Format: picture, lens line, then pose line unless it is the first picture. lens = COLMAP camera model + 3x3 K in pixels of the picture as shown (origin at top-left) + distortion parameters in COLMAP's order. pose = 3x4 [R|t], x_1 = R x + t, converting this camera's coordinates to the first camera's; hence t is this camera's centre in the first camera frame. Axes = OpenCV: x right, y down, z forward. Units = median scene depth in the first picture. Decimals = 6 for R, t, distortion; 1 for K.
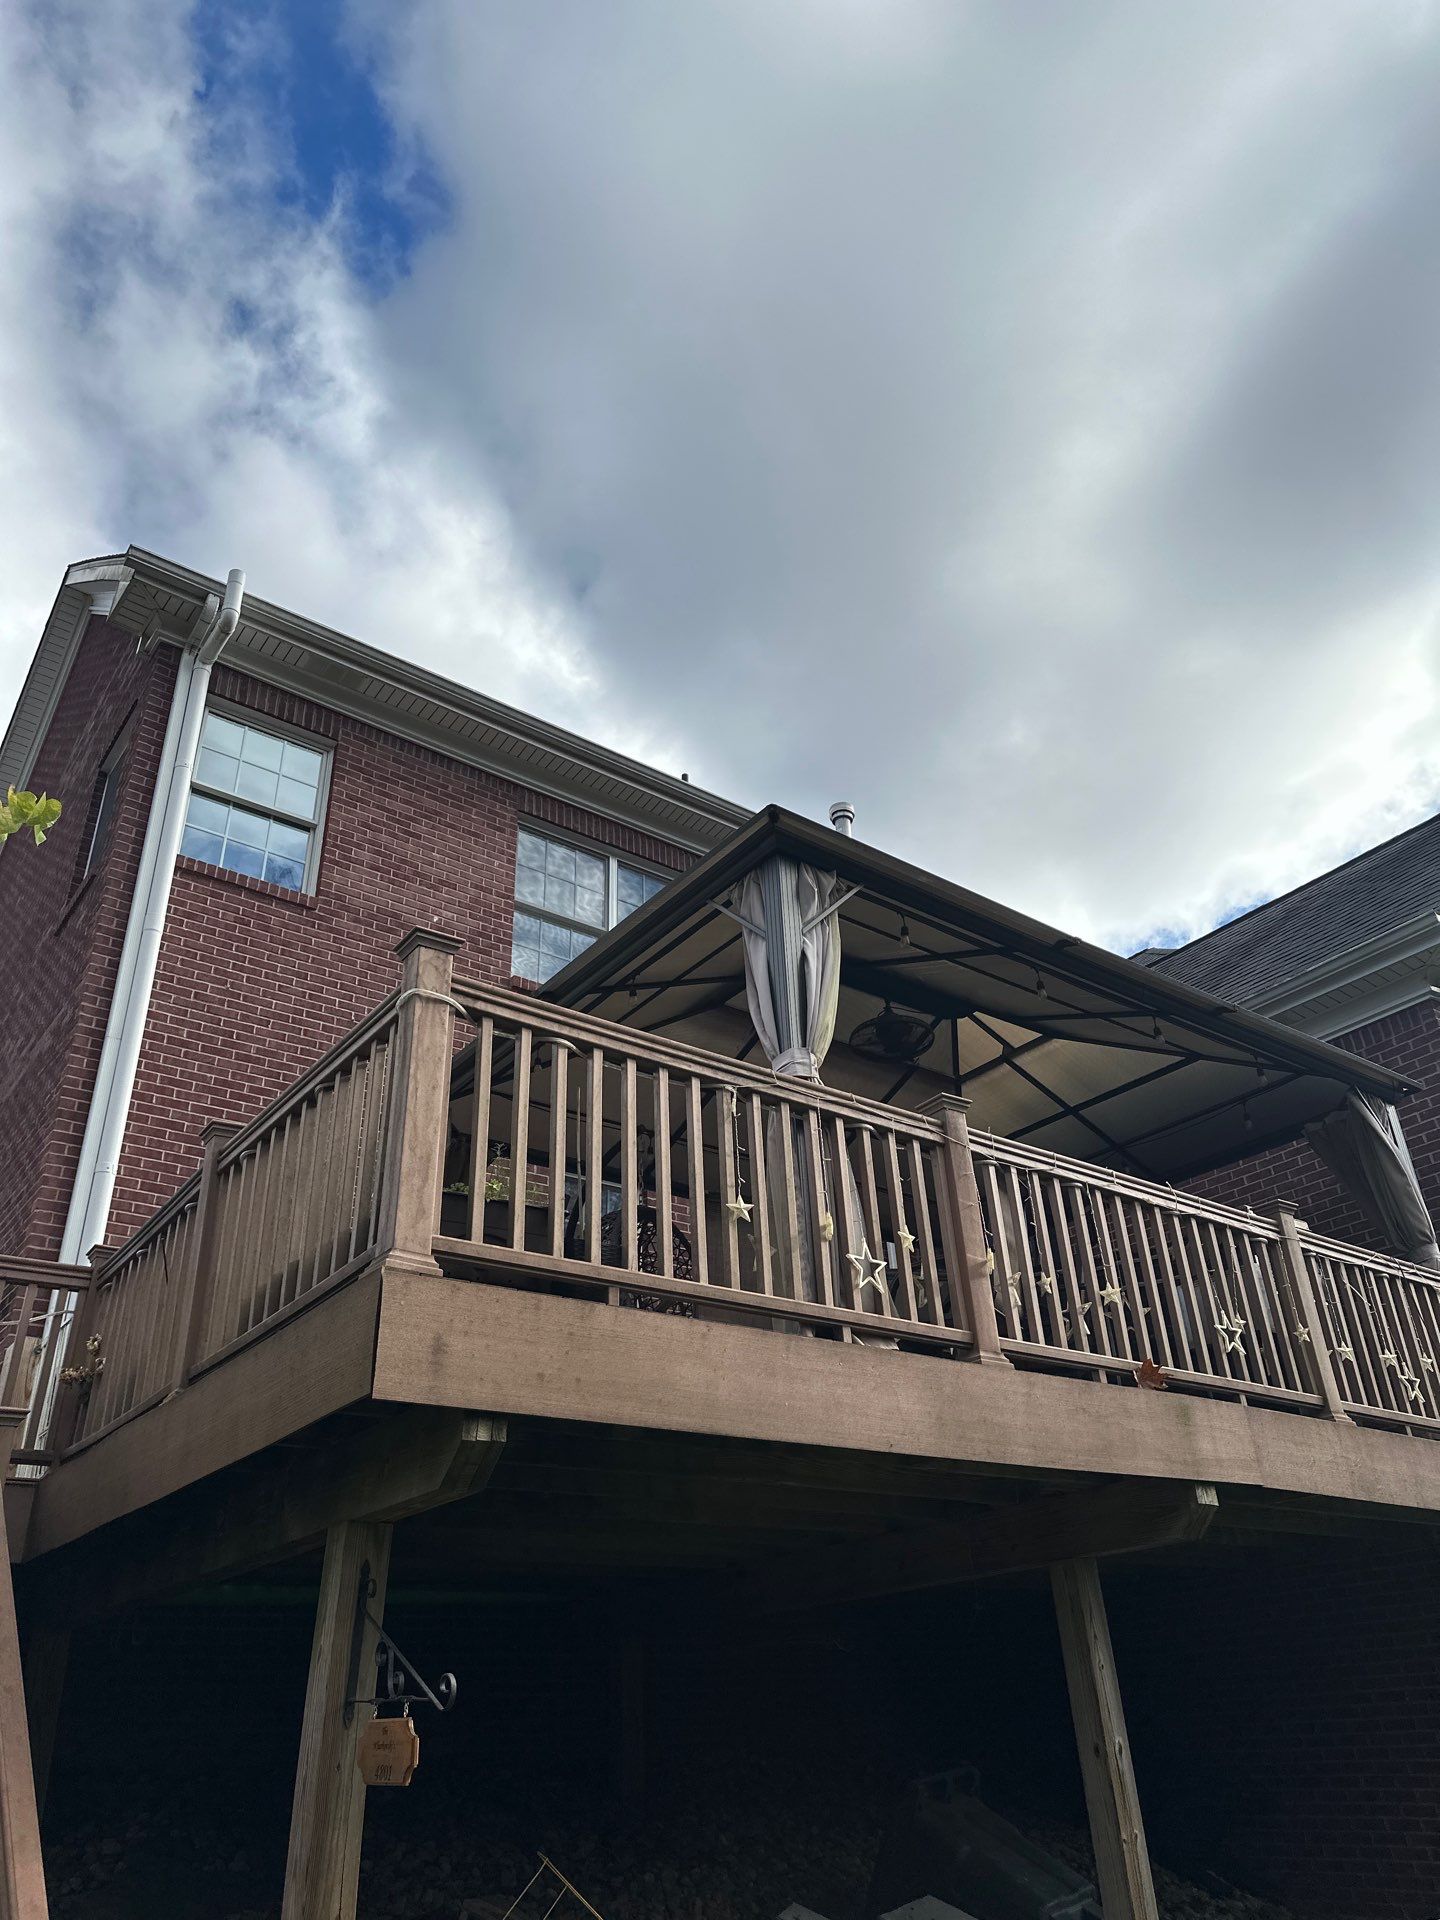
lens RADIAL K [[1307.3, 0, 737.0], [0, 1307.3, 966.8], [0, 0, 1]] dist [0.083887, -0.096819]
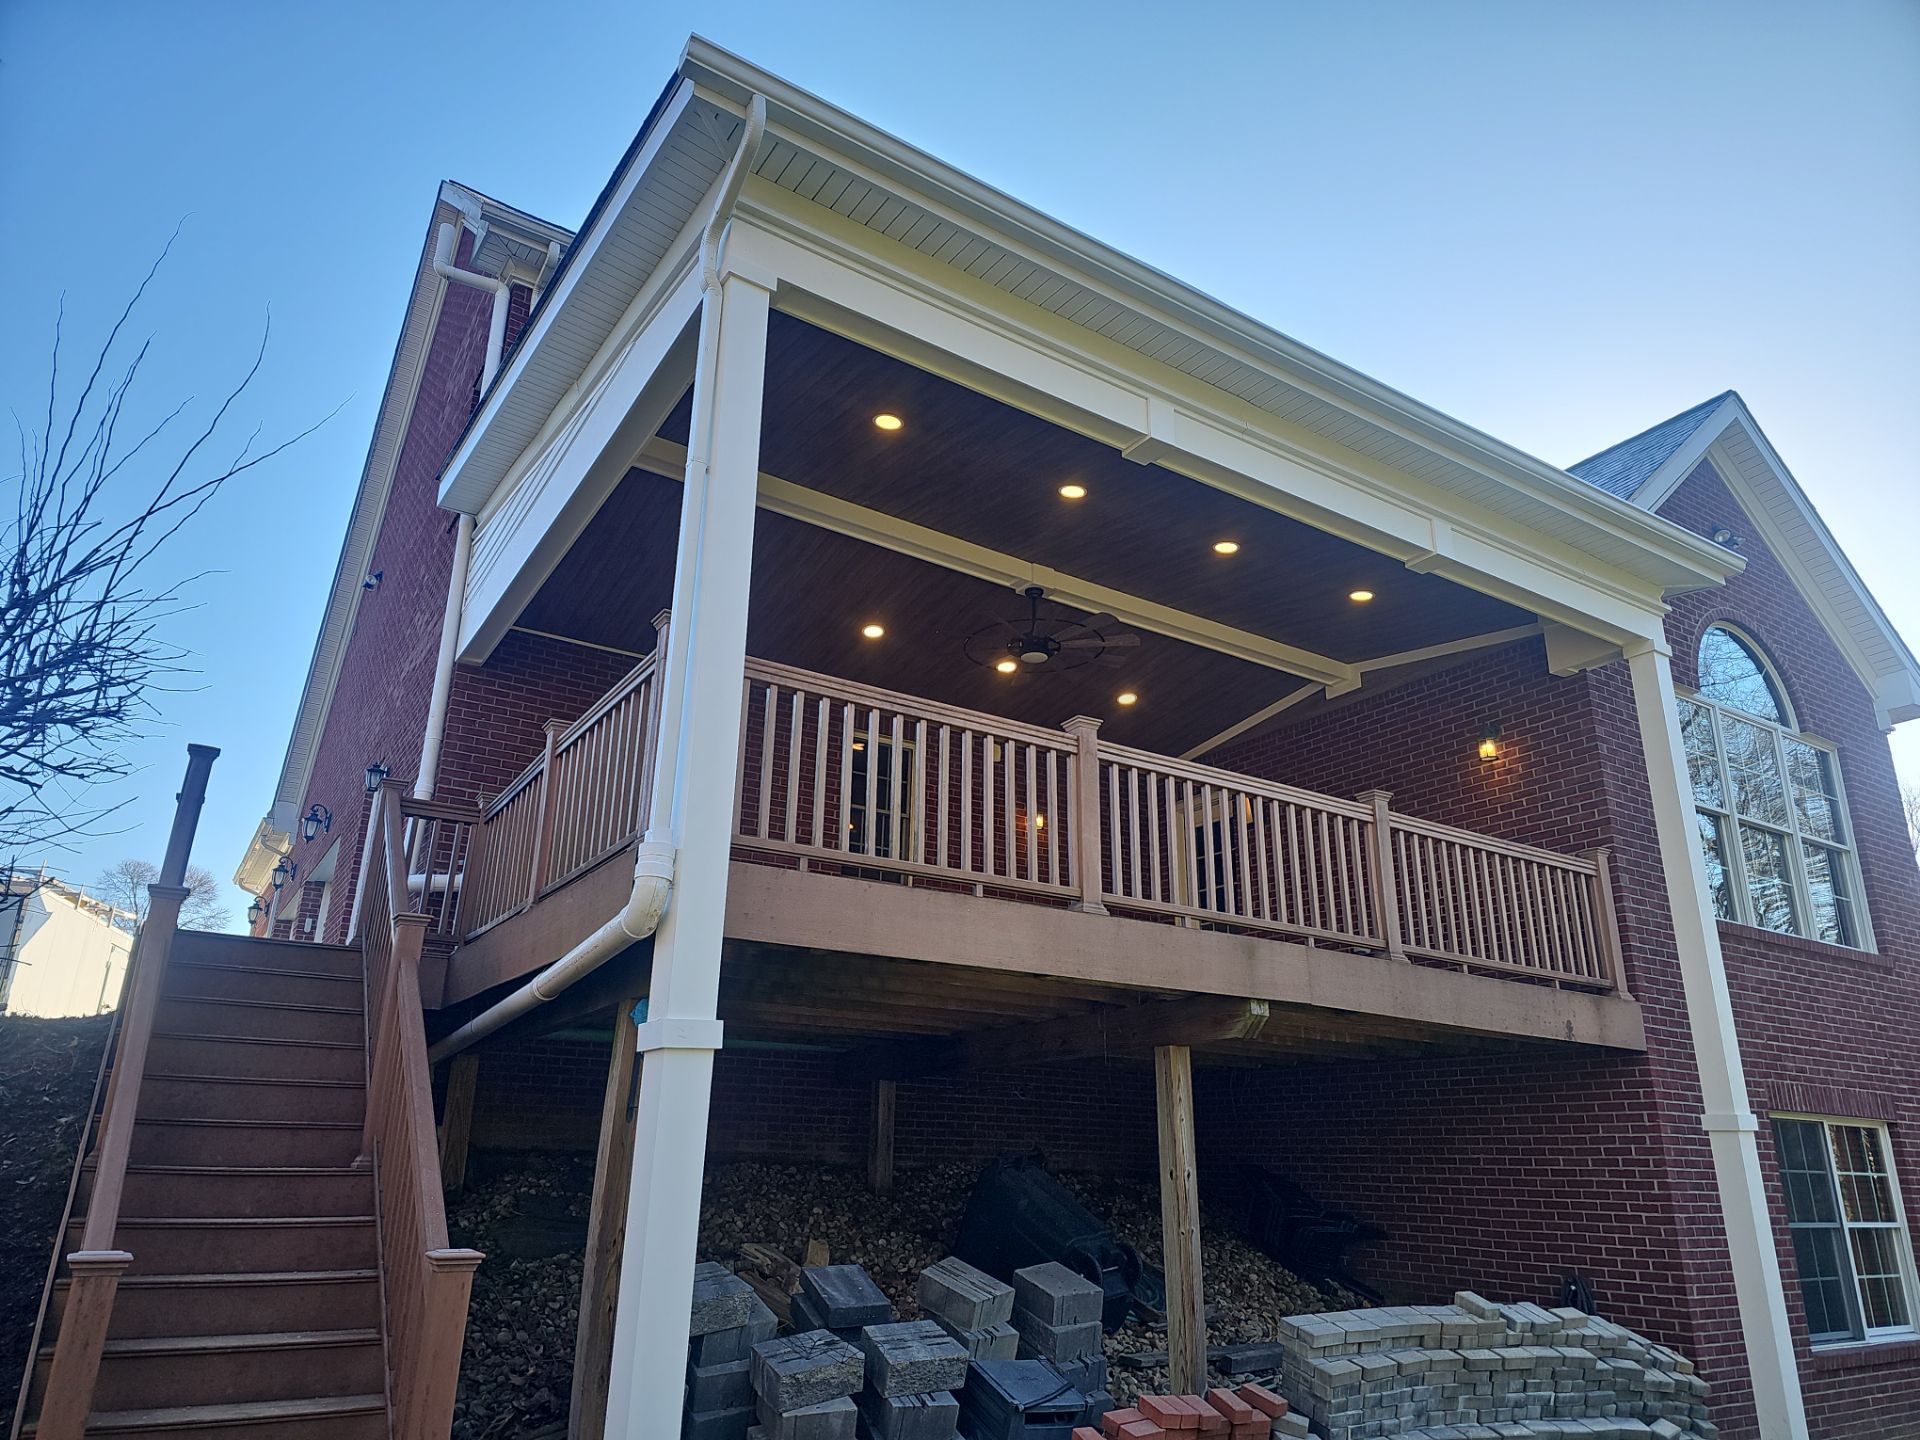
lens RADIAL K [[1238.2, 0, 968.0], [0, 1238.2, 739.9], [0, 0, 1]] dist [0.075106, -0.069773]
pose [[0.994036, 0.032701, -0.104038, 0.182418], [-0.011444, 0.979996, 0.198686, -0.130536], [0.108454, -0.196311, 0.974525, -0.241947]]
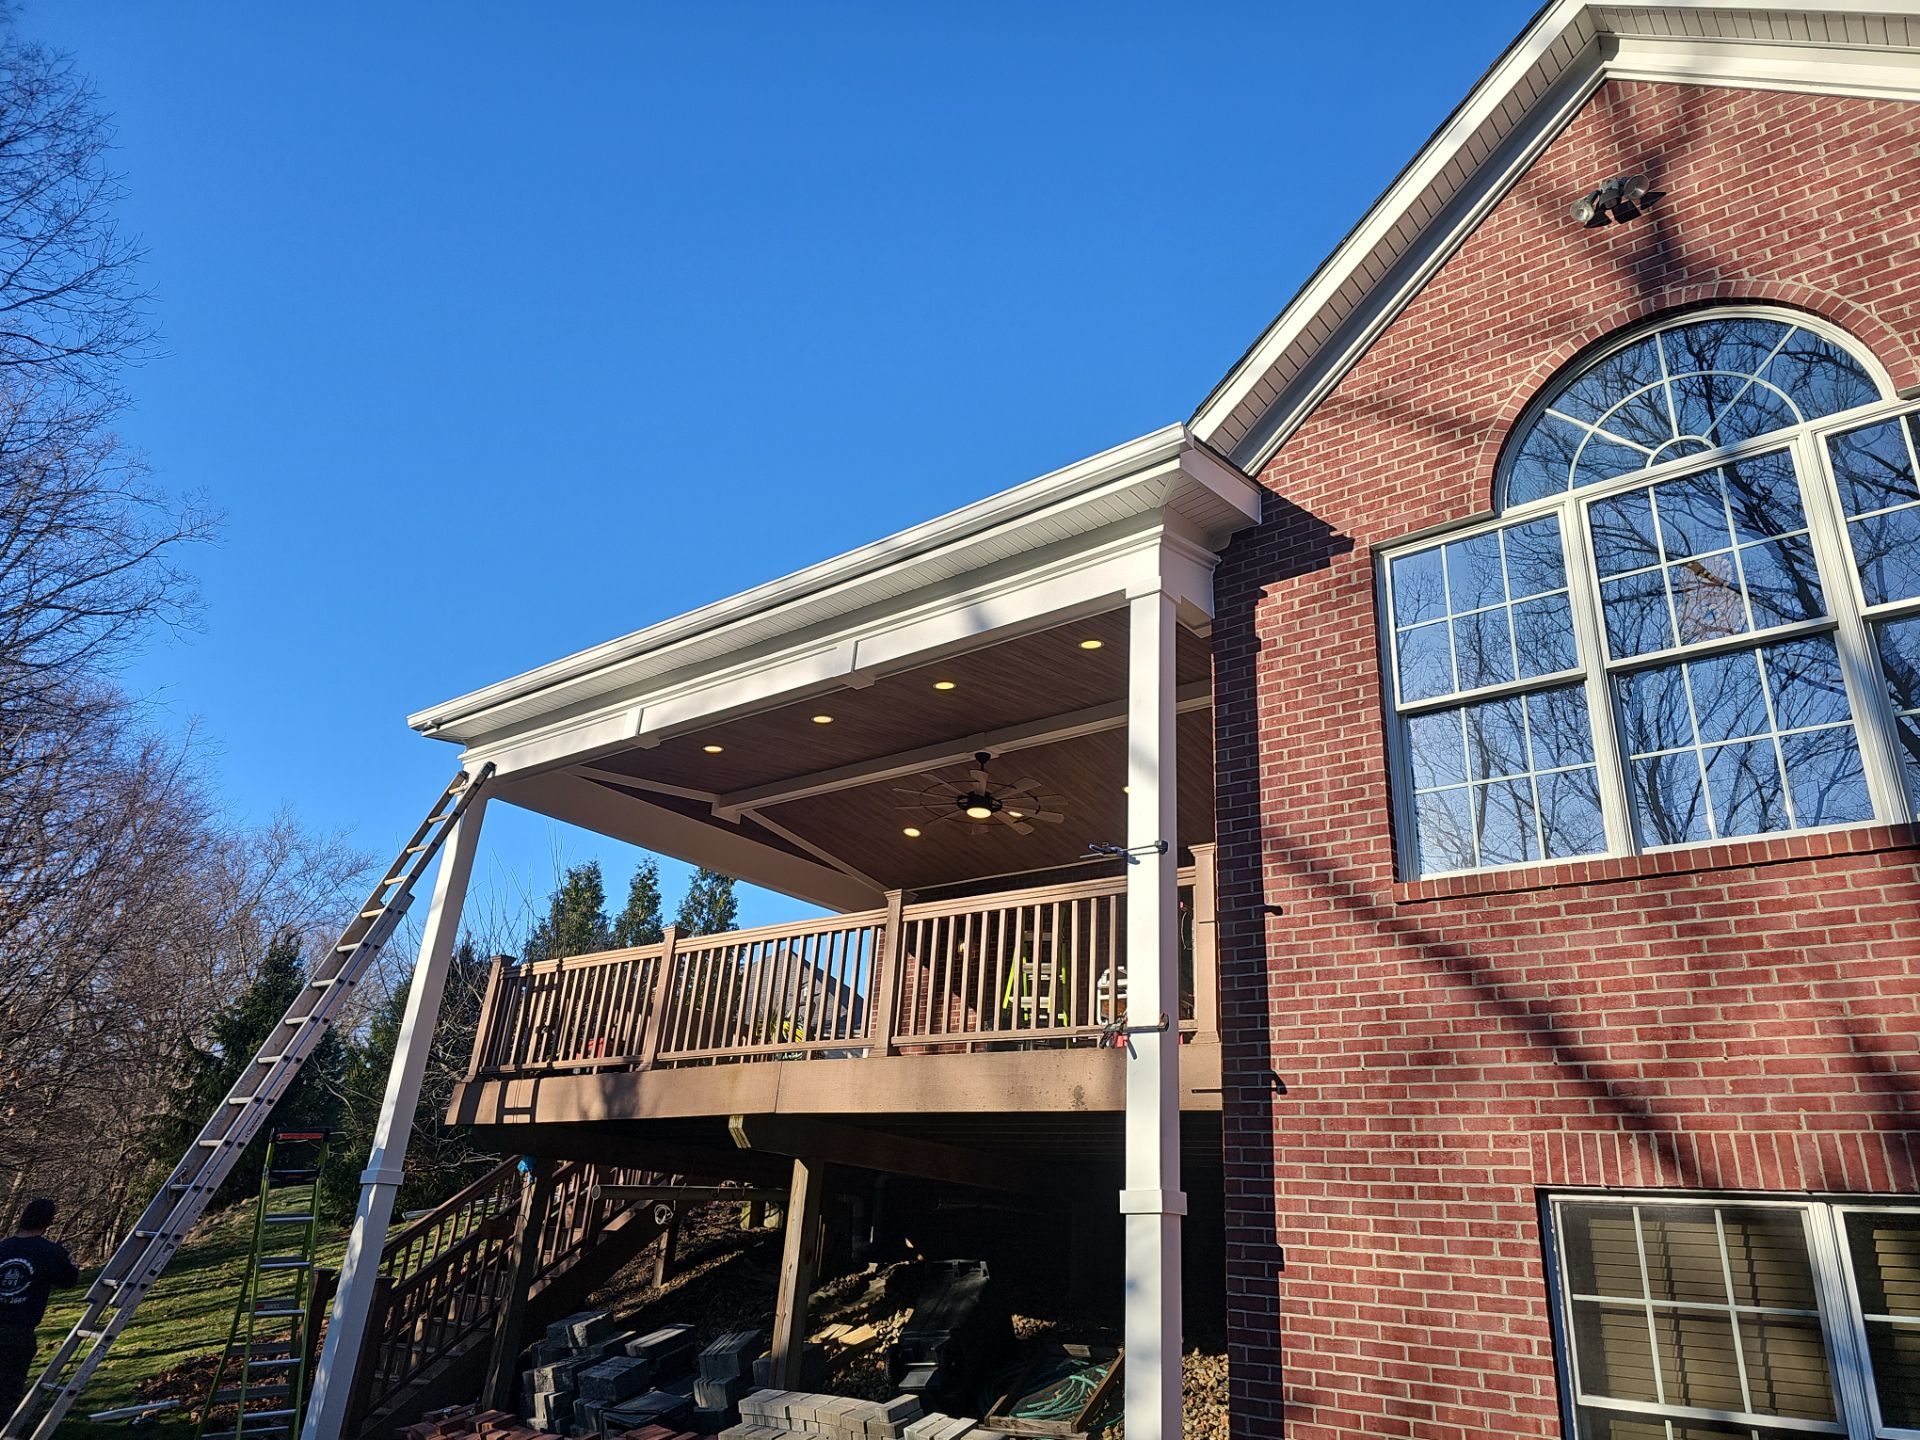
lens RADIAL K [[1292.4, 0, 983.8], [0, 1292.4, 718.4], [0, 0, 1]] dist [0.070411, -0.073509]
pose [[0.230261, -0.327004, -0.916541, 2.096007], [0.415748, 0.884625, -0.211170, 0.415345], [0.879849, -0.332426, 0.339646, 0.865718]]
